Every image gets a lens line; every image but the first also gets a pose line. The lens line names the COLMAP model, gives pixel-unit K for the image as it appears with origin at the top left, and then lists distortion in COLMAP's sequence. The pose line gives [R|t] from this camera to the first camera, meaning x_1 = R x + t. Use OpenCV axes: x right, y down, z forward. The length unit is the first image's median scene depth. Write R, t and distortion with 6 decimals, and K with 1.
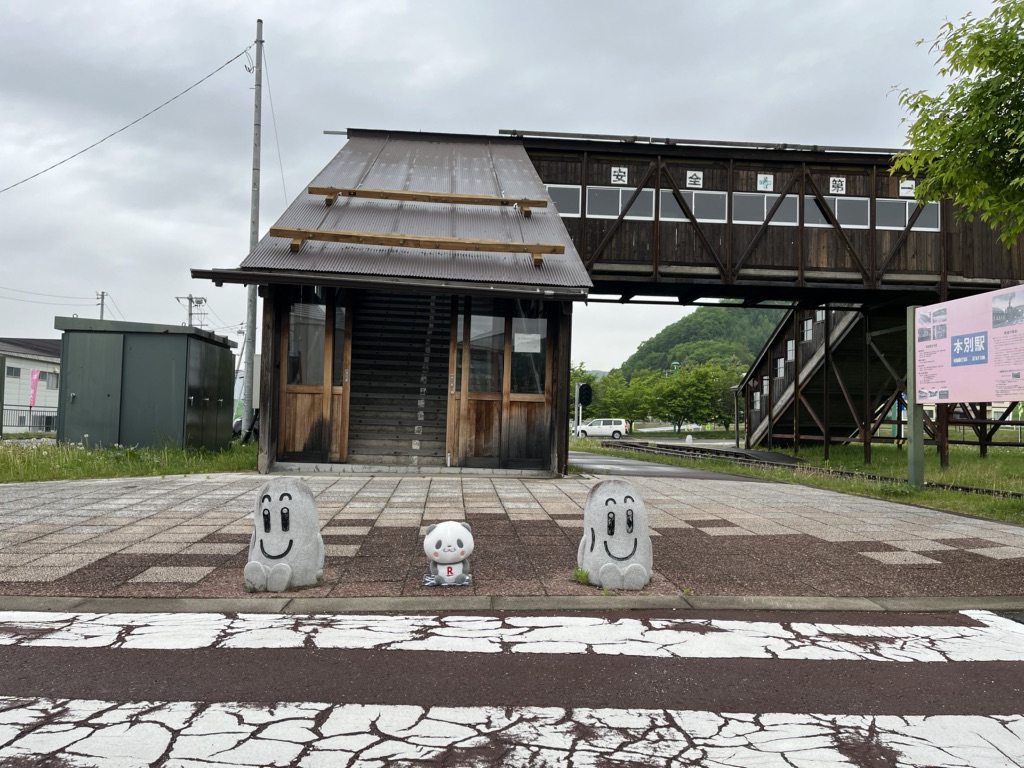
lens RADIAL K [[776.3, 0, 510.0], [0, 776.3, 379.8], [0, 0, 1]] dist [0.029286, -0.004330]
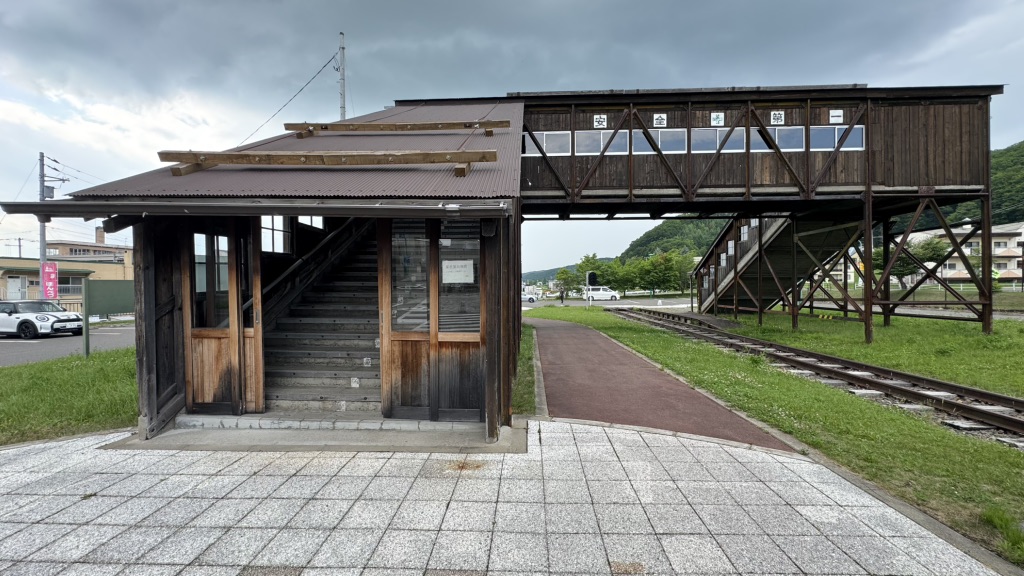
lens RADIAL K [[405.1, 0, 513.3], [0, 405.1, 285.5], [0, 0, 1]] dist [-0.002133, -0.000277]
pose [[0.992447, -0.028483, -0.119321, 0.068341], [0.034573, 0.998186, 0.049280, -0.026557], [0.117700, -0.053033, 0.991632, 0.293107]]
